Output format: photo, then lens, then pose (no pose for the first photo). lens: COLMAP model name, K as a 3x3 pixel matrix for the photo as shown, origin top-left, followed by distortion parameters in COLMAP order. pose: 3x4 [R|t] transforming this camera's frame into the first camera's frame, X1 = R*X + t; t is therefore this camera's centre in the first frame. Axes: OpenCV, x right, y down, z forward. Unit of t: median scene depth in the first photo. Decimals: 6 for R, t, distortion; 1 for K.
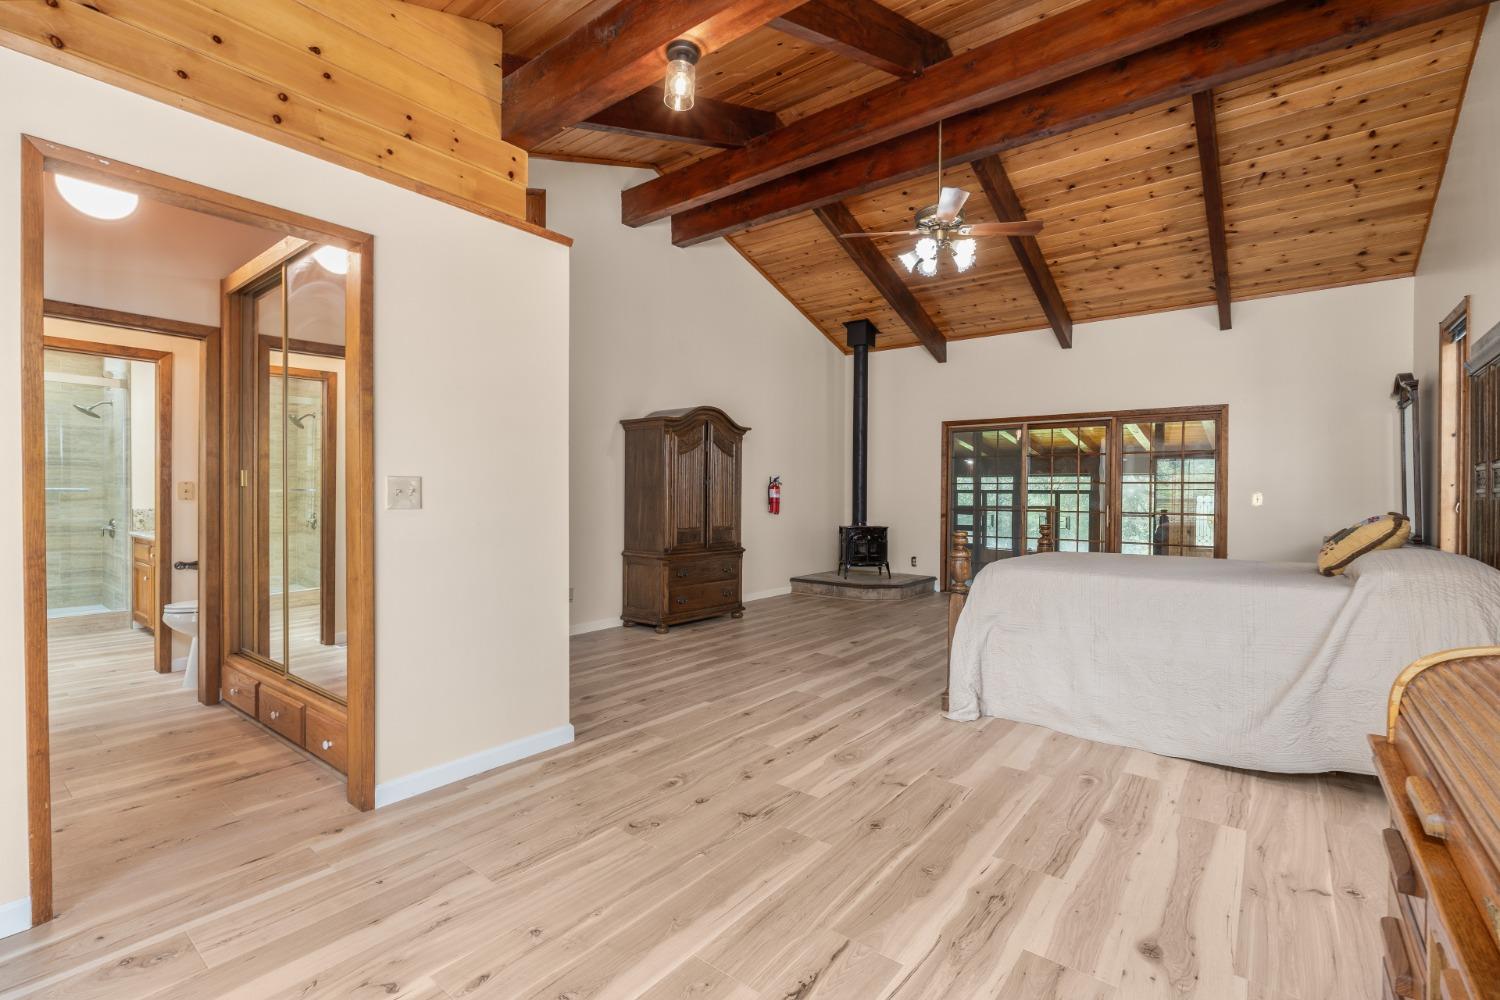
lens RADIAL K [[679.0, 0, 747.8], [0, 679.0, 494.7], [0, 0, 1]] dist [-0.003833, 0.000874]
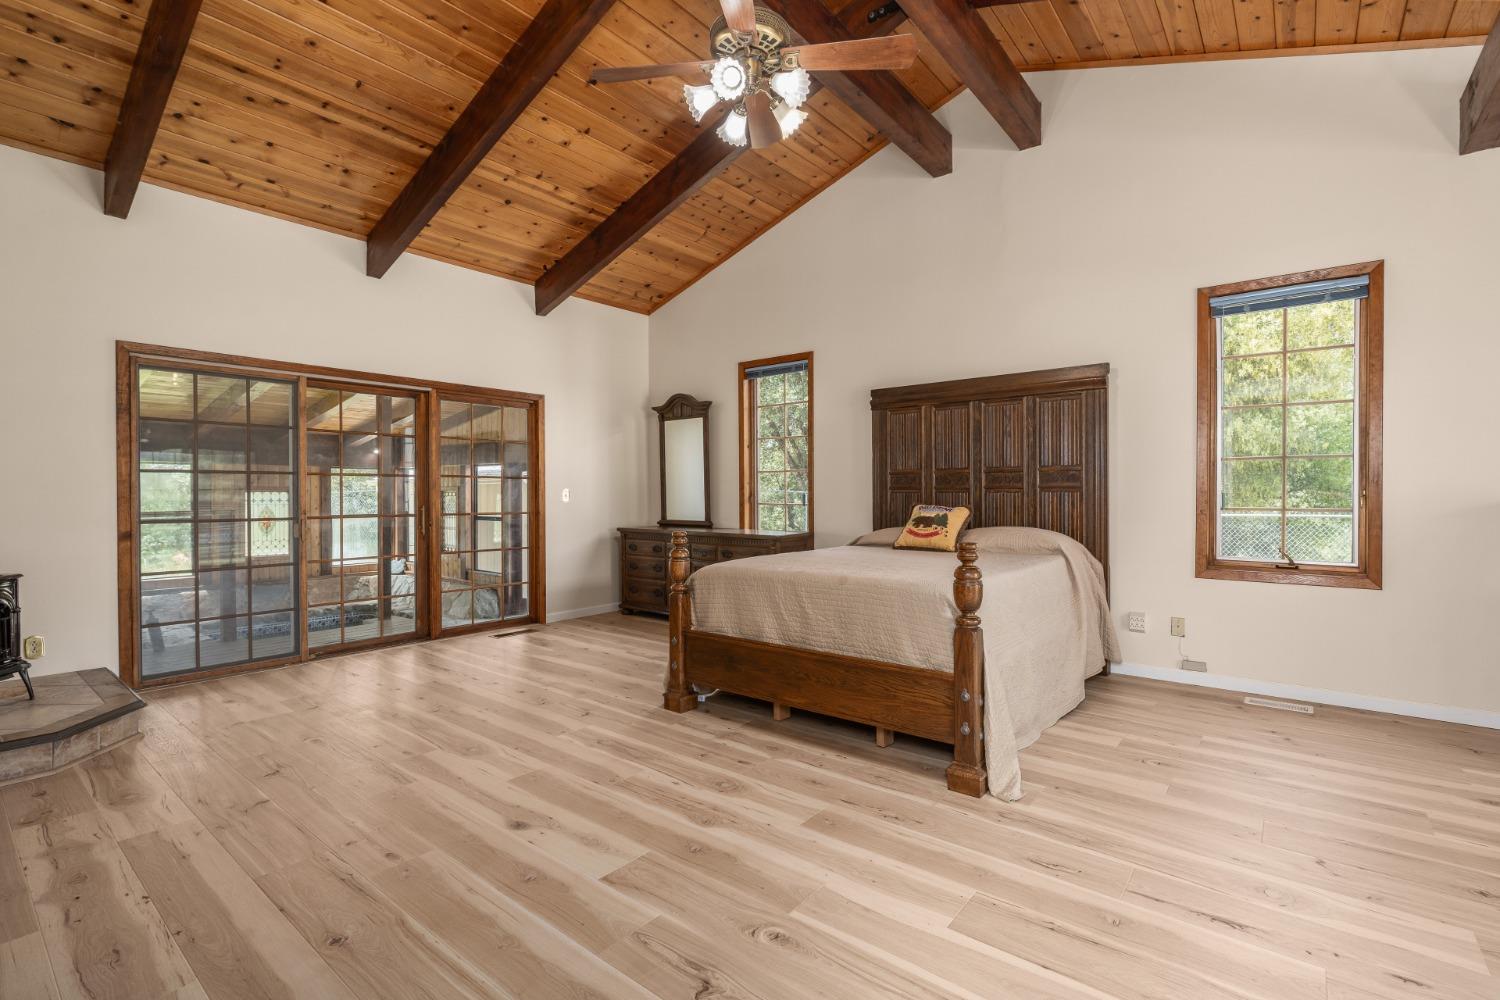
lens RADIAL K [[679.0, 0, 751.0], [0, 679.0, 496.3], [0, 0, 1]] dist [-0.003833, 0.000874]
pose [[0.010849, -0.008856, 0.999902, -0.356726], [0.007022, 0.999937, 0.008780, -0.000491], [-0.999916, 0.006926, 0.010910, 1.062504]]
